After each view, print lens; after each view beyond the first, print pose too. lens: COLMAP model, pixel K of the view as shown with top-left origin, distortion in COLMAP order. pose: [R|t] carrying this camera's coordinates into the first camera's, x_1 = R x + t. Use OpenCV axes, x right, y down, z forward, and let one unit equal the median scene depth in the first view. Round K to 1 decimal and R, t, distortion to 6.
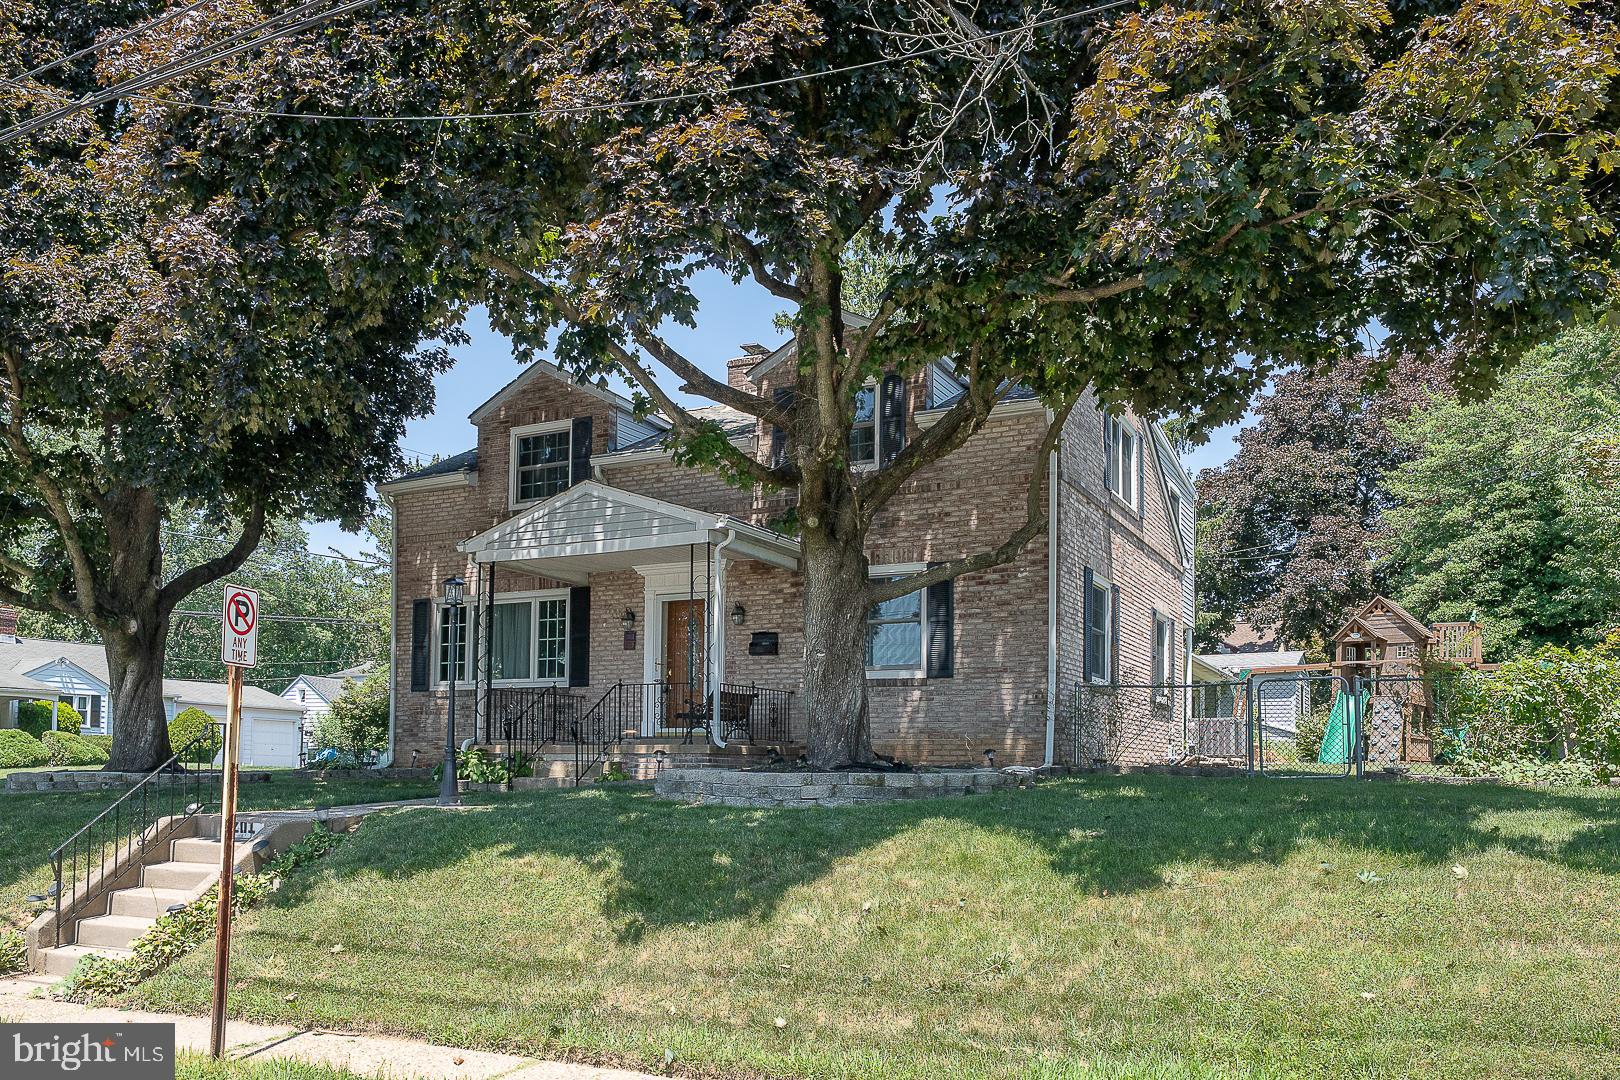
lens RADIAL K [[1254.4, 0, 746.0], [0, 1254.4, 731.7], [0, 0, 1]] dist [0.005894, -0.008711]
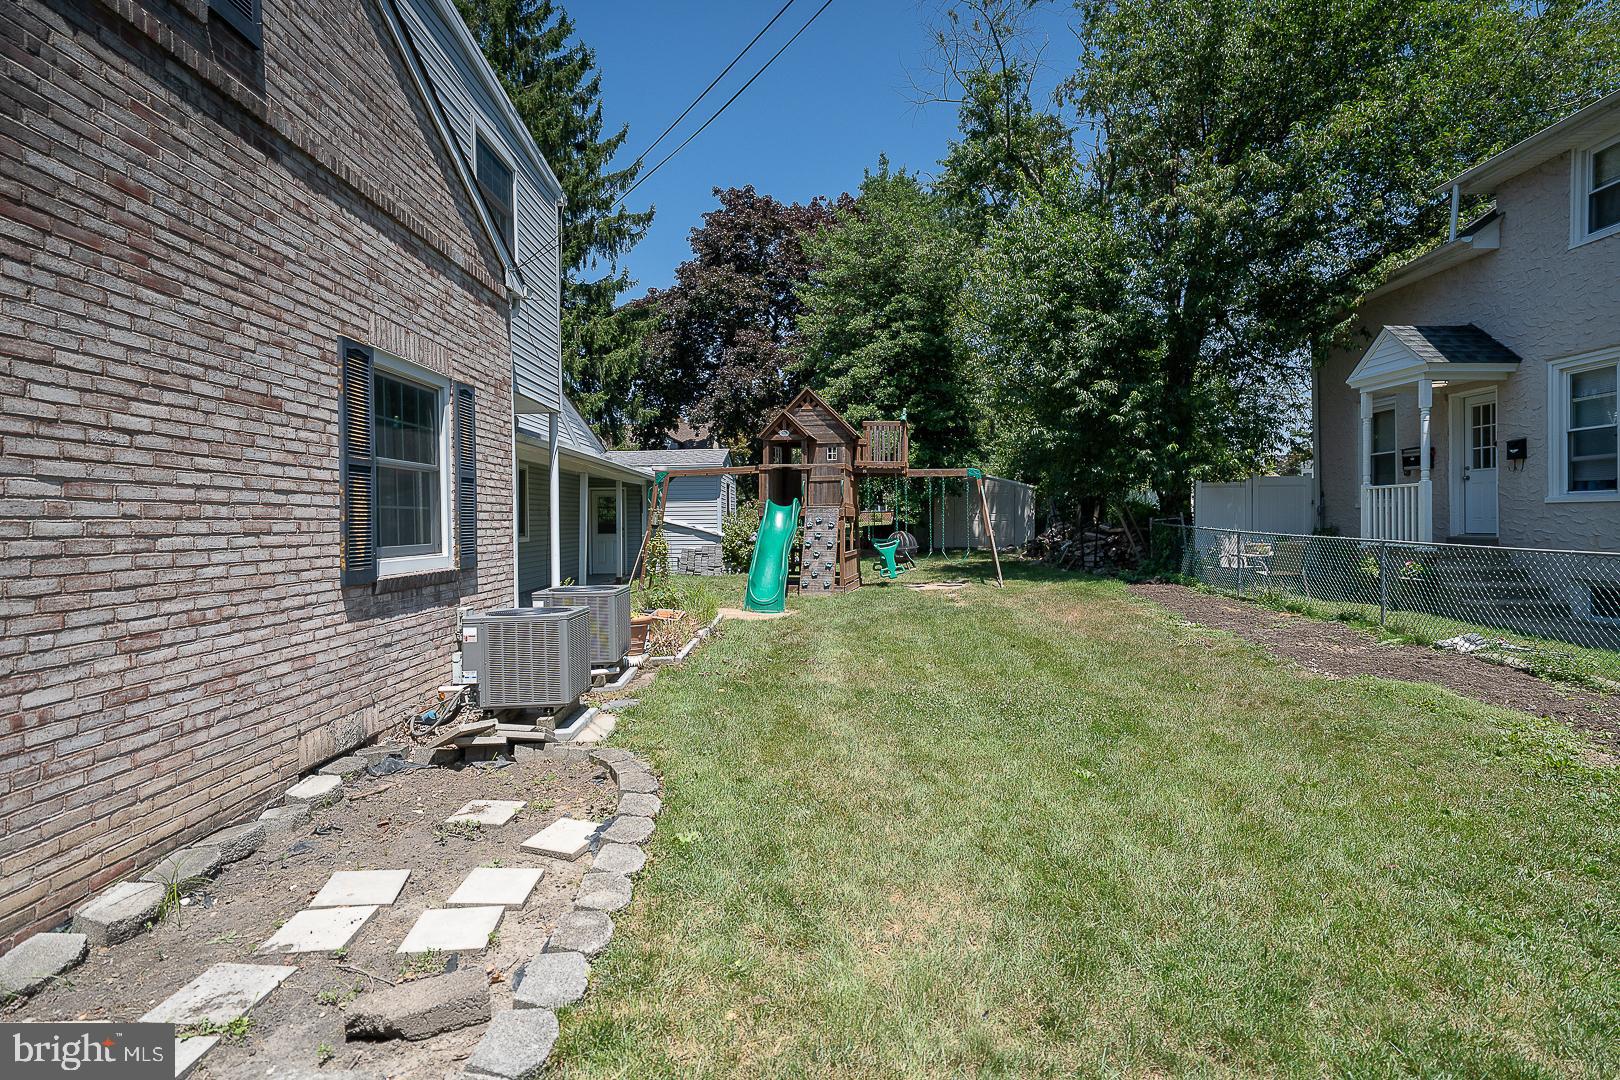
lens RADIAL K [[812.0, 0, 814.1], [0, 812.0, 531.2], [0, 0, 1]] dist [0.002834, 0.000494]
pose [[0.870243, -0.031190, 0.491635, 0.198191], [0.009207, 0.998849, 0.047070, -0.030898], [-0.492537, -0.036435, 0.869528, 0.435480]]
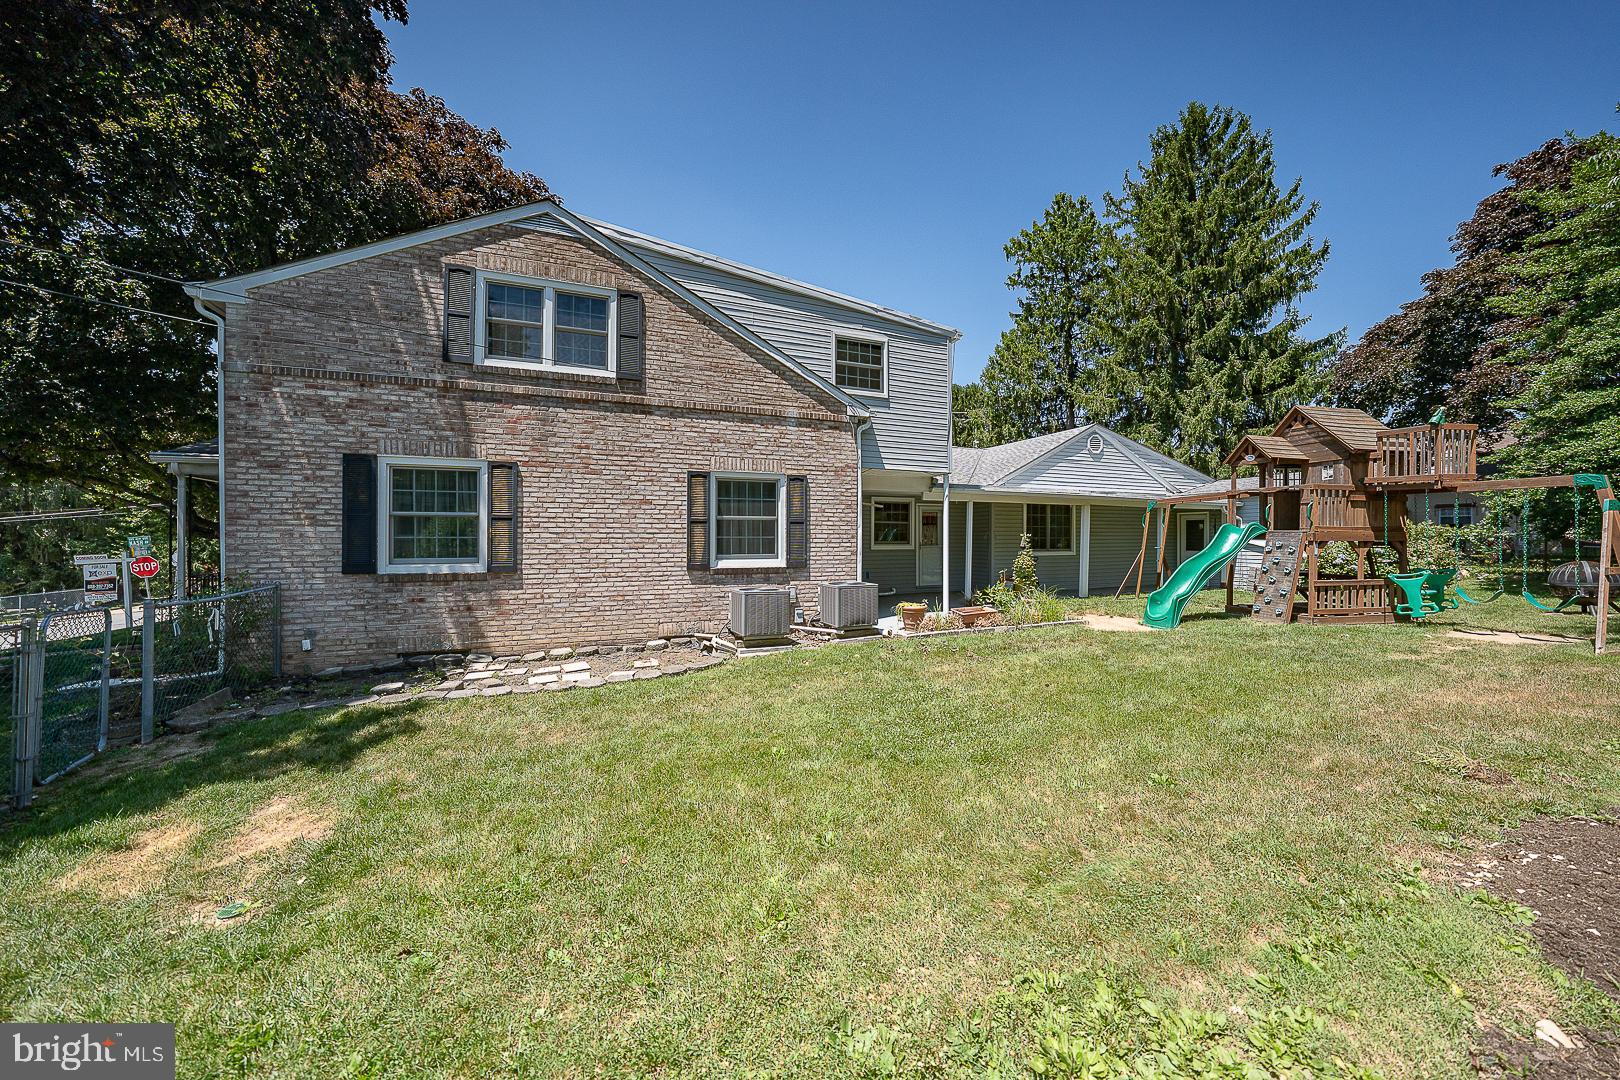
lens RADIAL K [[546.2, 0, 811.6], [0, 546.2, 535.5], [0, 0, 1]] dist [-0.019646, 0.001660]
pose [[0.781063, -0.014791, -0.624277, 0.397587], [0.029510, 0.999477, 0.013241, -0.032008], [0.623754, -0.028764, 0.781091, 0.446380]]
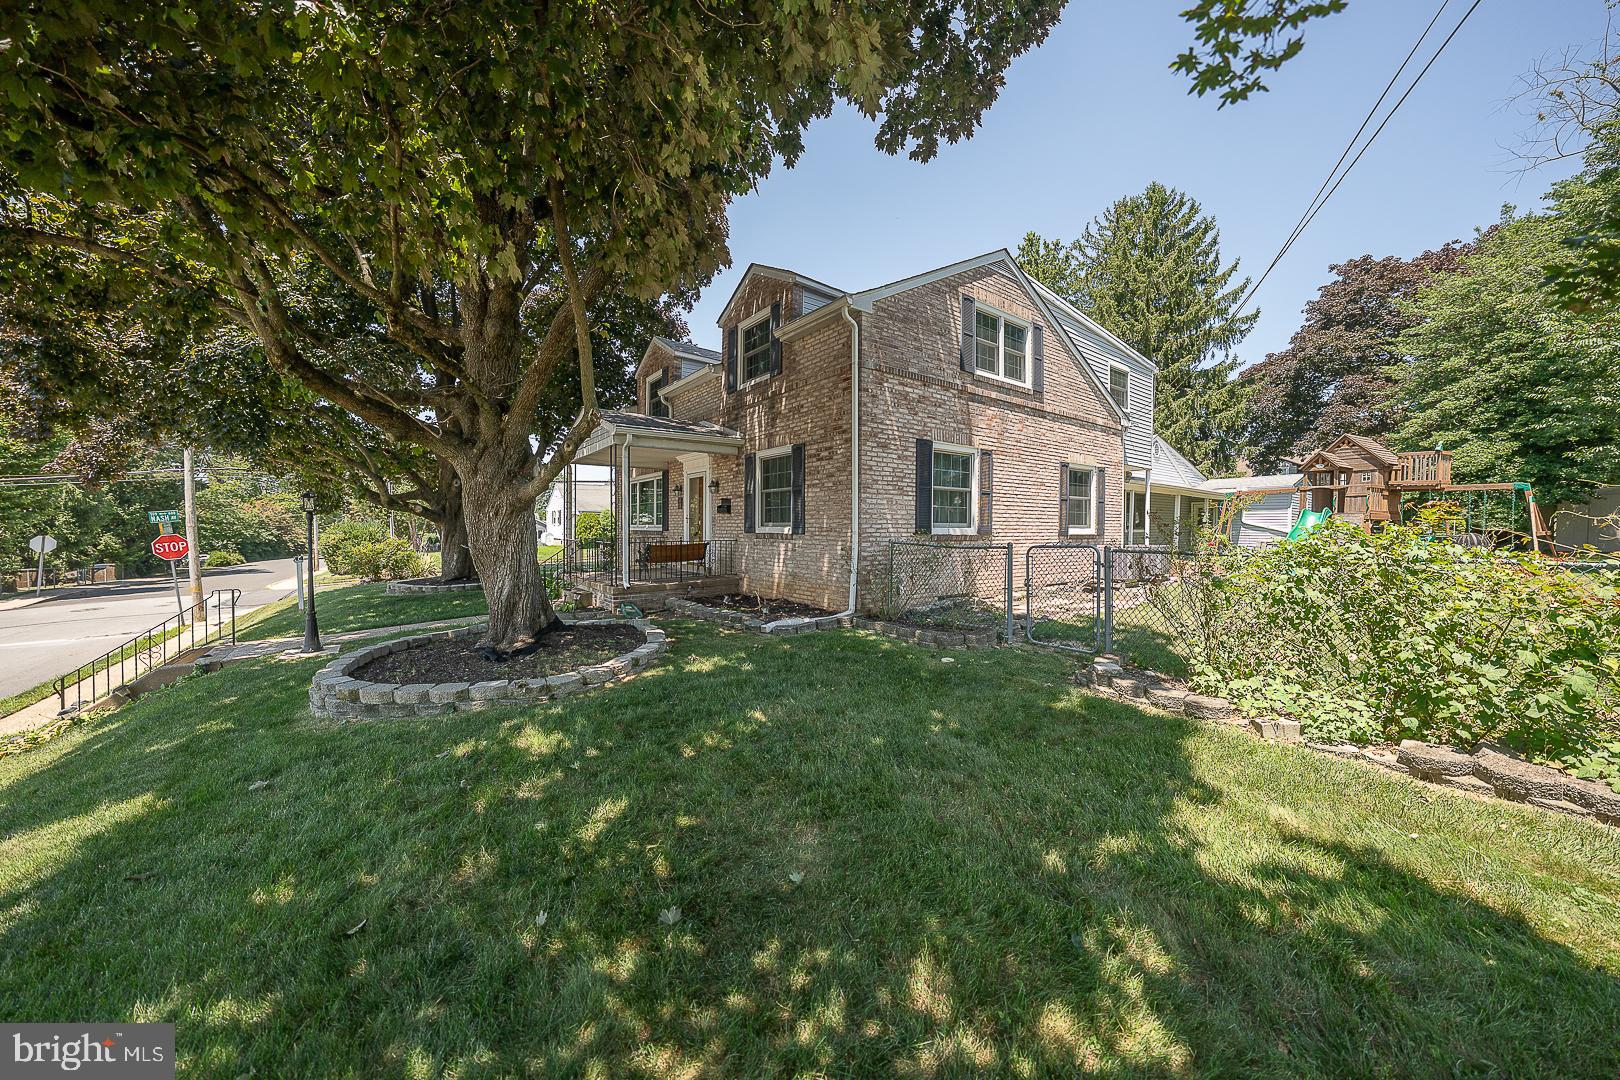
lens RADIAL K [[546.2, 0, 817.5], [0, 546.2, 538.3], [0, 0, 1]] dist [-0.019646, 0.001660]
pose [[0.915315, -0.001090, -0.402736, 0.195039], [0.019850, 0.998903, 0.042412, -0.029993], [0.402248, -0.046815, 0.914333, 0.236822]]
